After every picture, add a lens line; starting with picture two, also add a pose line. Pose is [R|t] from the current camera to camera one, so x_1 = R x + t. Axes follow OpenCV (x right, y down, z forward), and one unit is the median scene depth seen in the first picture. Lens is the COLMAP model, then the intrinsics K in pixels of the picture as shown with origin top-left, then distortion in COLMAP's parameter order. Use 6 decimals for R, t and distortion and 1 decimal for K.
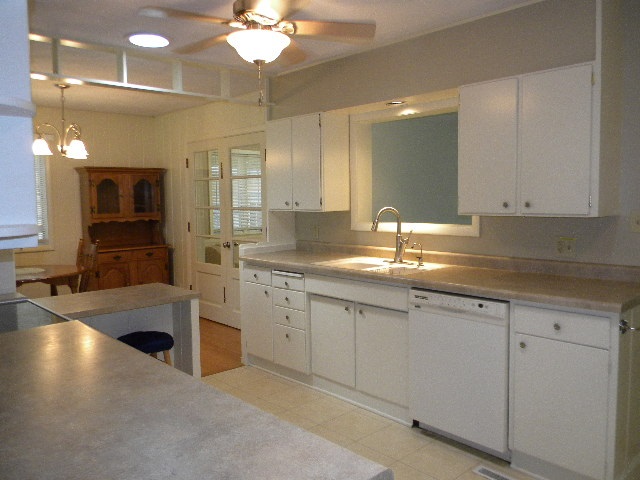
lens RADIAL K [[521.1, 0, 318.2], [0, 521.1, 235.2], [0, 0, 1]] dist [0.002912, -0.047635]
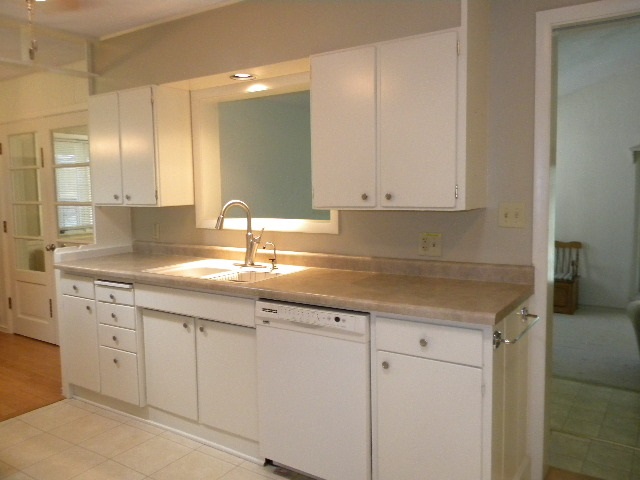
lens RADIAL K [[509.3, 0, 332.9], [0, 509.3, 240.3], [0, 0, 1]] dist [0.002188, -0.004524]
pose [[0.966209, -0.027986, 0.256235, 0.075759], [0.021777, 0.999397, 0.027037, -0.008674], [-0.256837, -0.020543, 0.966236, 0.167110]]
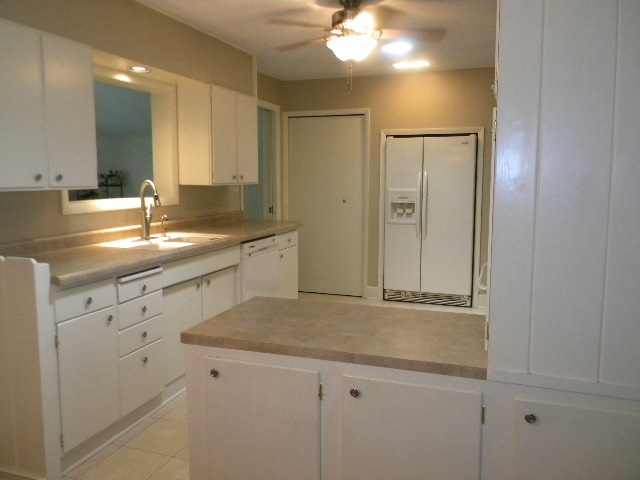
lens RADIAL K [[521.1, 0, 318.2], [0, 521.1, 235.2], [0, 0, 1]] dist [0.002912, -0.047635]
pose [[-0.471428, -0.093776, 0.876905, -0.871496], [0.060134, 0.988598, 0.138050, -0.070354], [-0.879852, 0.117813, -0.460413, 1.209937]]
